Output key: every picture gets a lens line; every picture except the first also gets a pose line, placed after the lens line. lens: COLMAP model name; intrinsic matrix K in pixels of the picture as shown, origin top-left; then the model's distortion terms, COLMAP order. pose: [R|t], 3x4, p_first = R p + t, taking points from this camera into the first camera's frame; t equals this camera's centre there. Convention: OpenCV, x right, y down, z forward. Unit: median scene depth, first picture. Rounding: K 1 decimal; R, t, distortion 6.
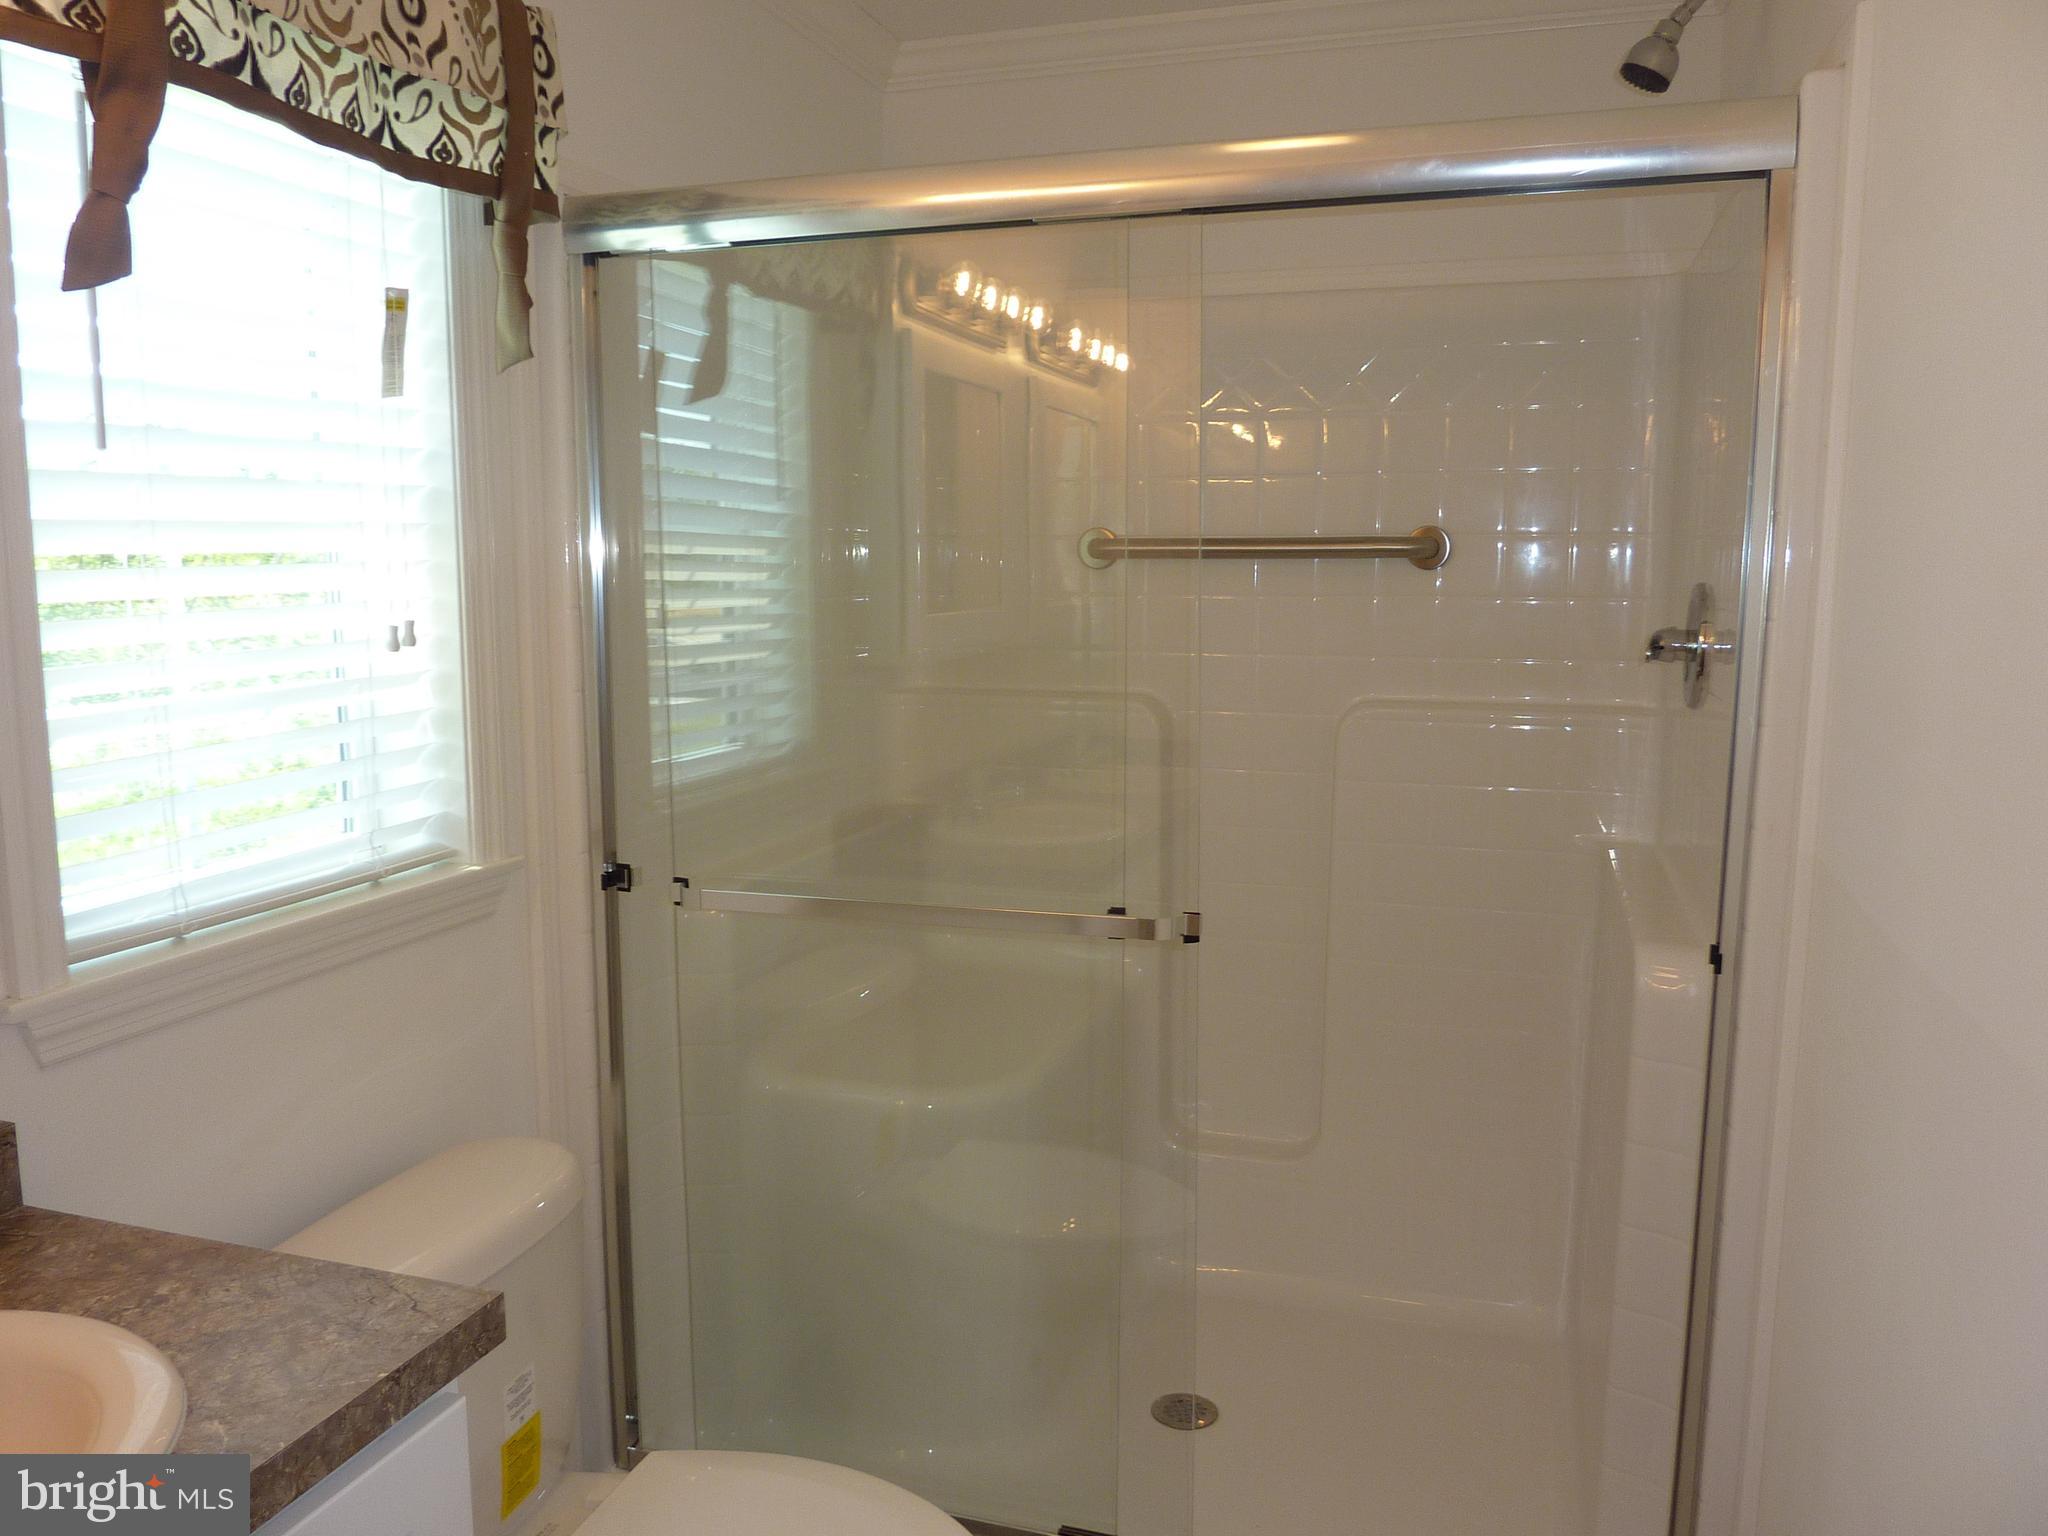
lens RADIAL K [[1562.9, 0, 1019.7], [0, 1562.9, 770.5], [0, 0, 1]] dist [-0.025953, -0.003299]
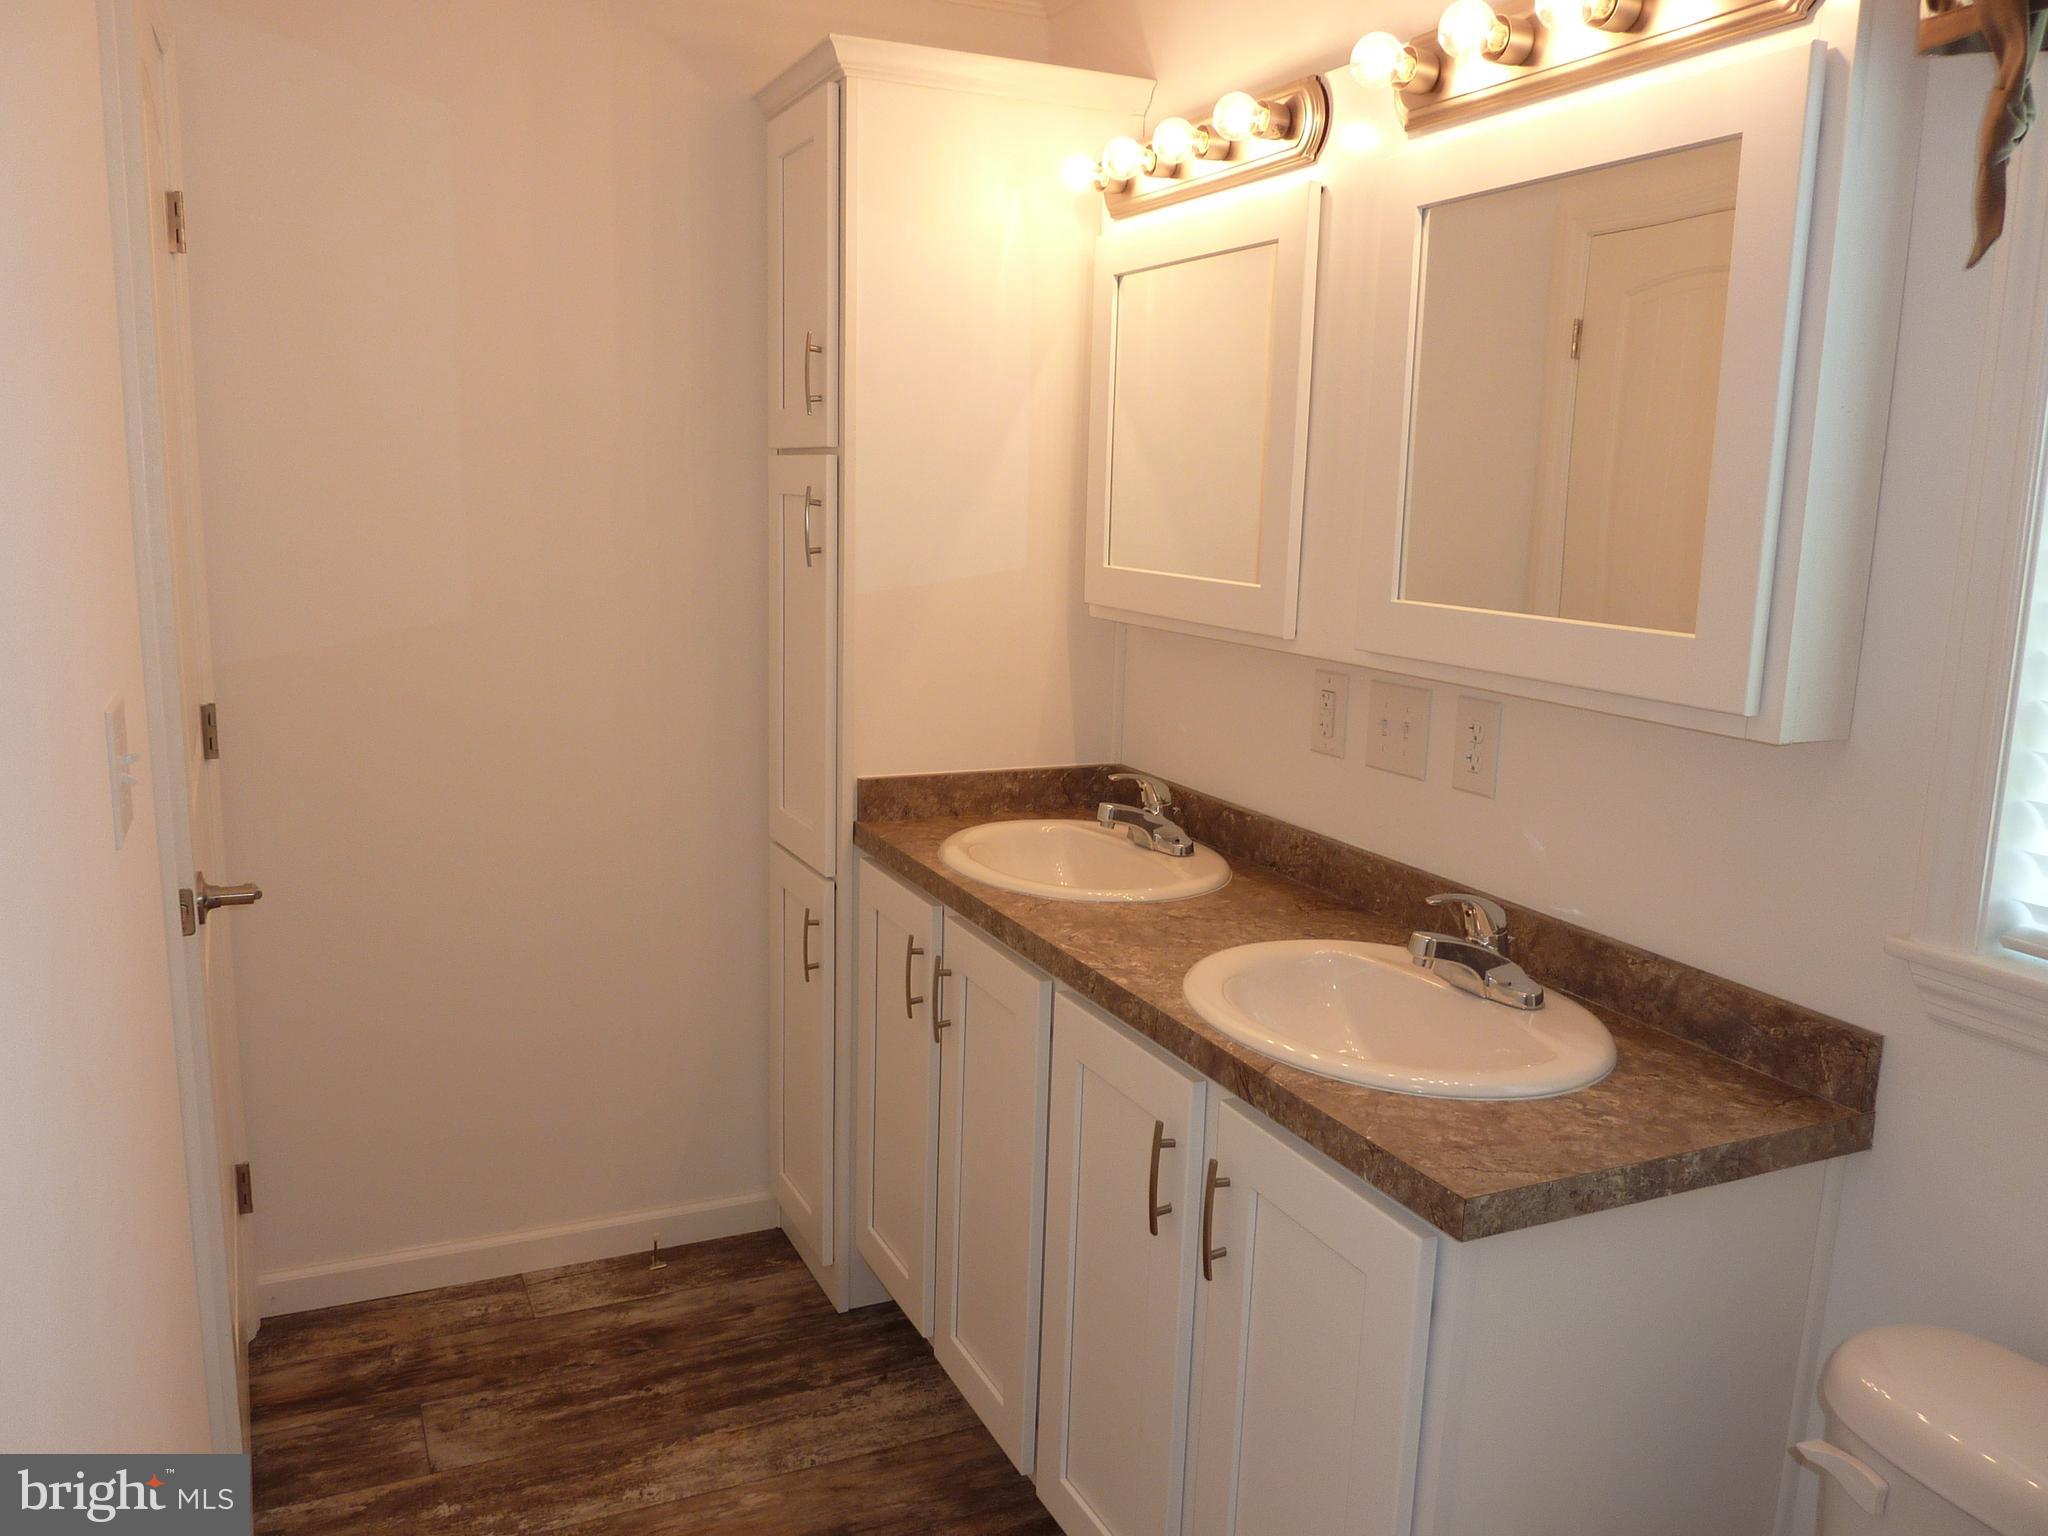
lens RADIAL K [[1562.9, 0, 1018.7], [0, 1562.9, 767.8], [0, 0, 1]] dist [-0.025953, -0.003299]
pose [[-0.736367, 0.089966, -0.670574, 0.629623], [-0.125793, 0.955634, 0.266346, -0.210589], [0.664785, 0.280482, -0.692380, 1.553102]]
